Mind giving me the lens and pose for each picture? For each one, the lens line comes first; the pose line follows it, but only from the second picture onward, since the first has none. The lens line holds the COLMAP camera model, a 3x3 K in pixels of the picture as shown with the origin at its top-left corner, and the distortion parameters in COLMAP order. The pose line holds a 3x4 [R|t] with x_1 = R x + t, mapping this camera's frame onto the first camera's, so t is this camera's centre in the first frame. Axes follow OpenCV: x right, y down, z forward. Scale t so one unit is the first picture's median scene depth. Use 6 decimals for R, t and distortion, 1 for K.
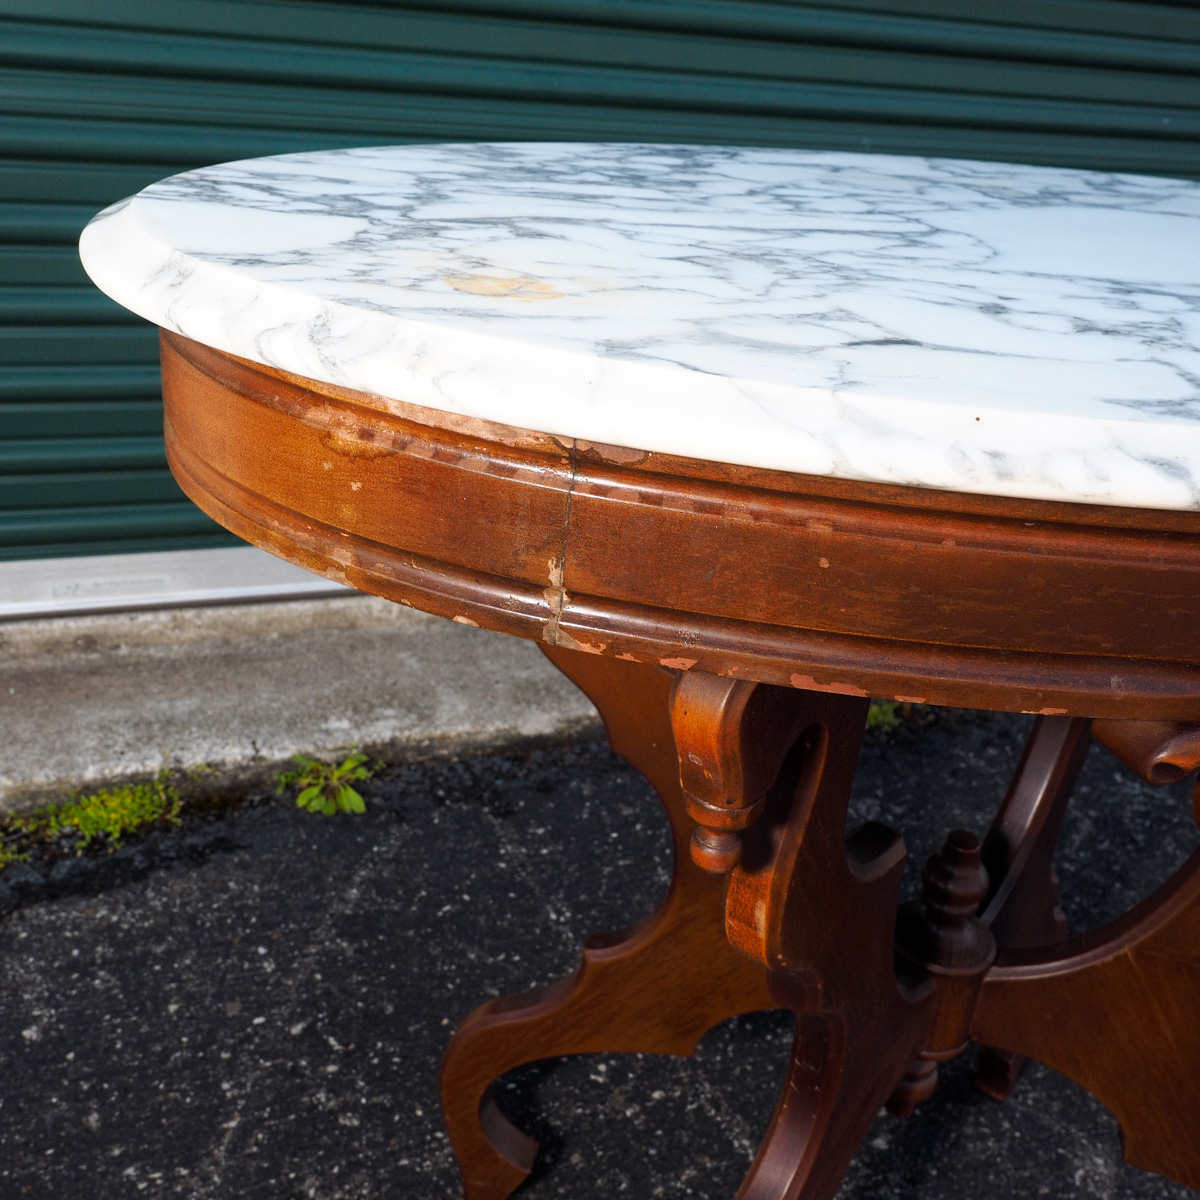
lens RADIAL K [[1366.0, 0, 586.2], [0, 1366.0, 617.0], [0, 0, 1]] dist [0.009181, 0.000000]
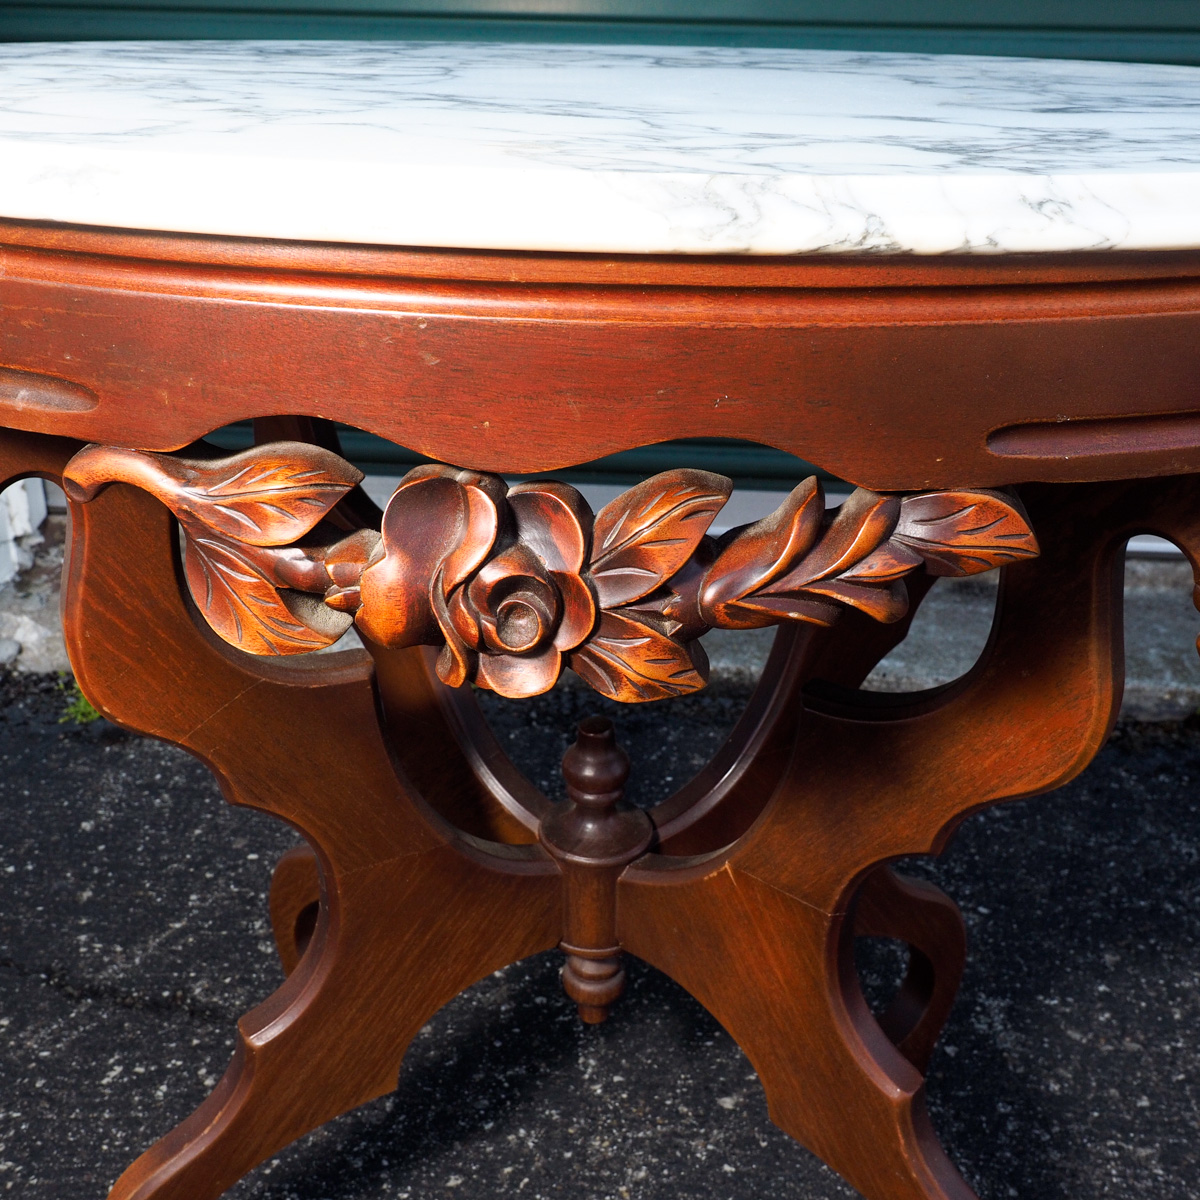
lens RADIAL K [[1366.0, 0, 601.1], [0, 1366.0, 604.7], [0, 0, 1]] dist [0.009181, 0.000000]
pose [[0.893687, 0.109578, -0.435105, 0.528587], [-0.127330, 0.991791, -0.011755, 0.068526], [0.430245, 0.065907, 0.900303, 0.093470]]
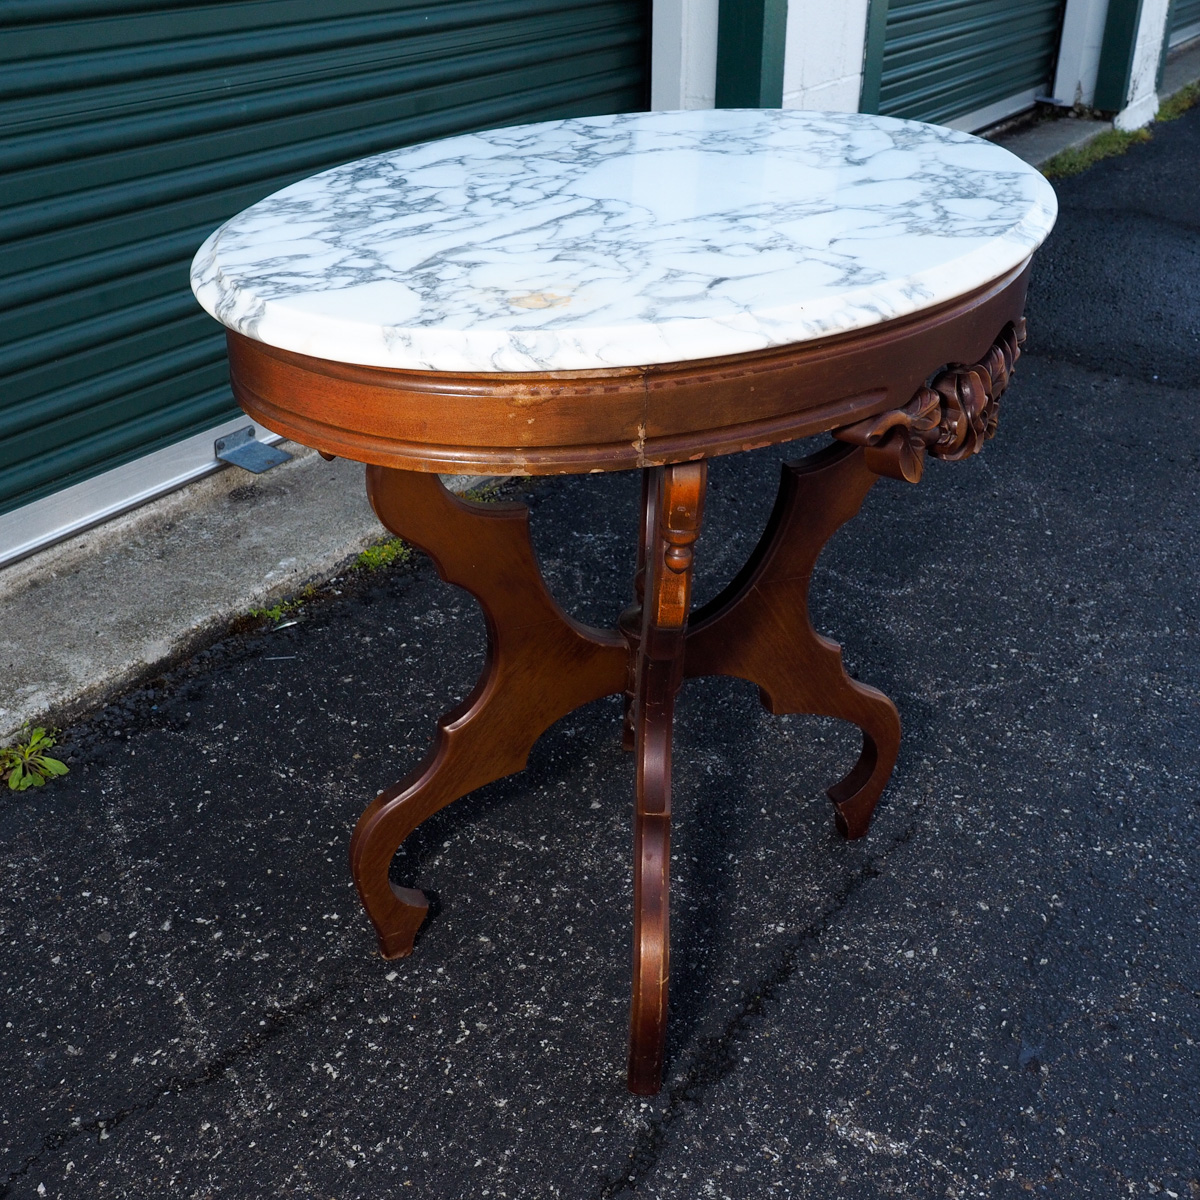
lens RADIAL K [[1366.0, 0, 598.9], [0, 1366.0, 599.5], [0, 0, 1]] dist [0.009181, 0.000000]
pose [[0.814188, -0.348539, 0.464348, -0.391771], [0.308286, 0.937236, 0.162939, -0.052717], [-0.491994, 0.010489, 0.870536, -0.263841]]
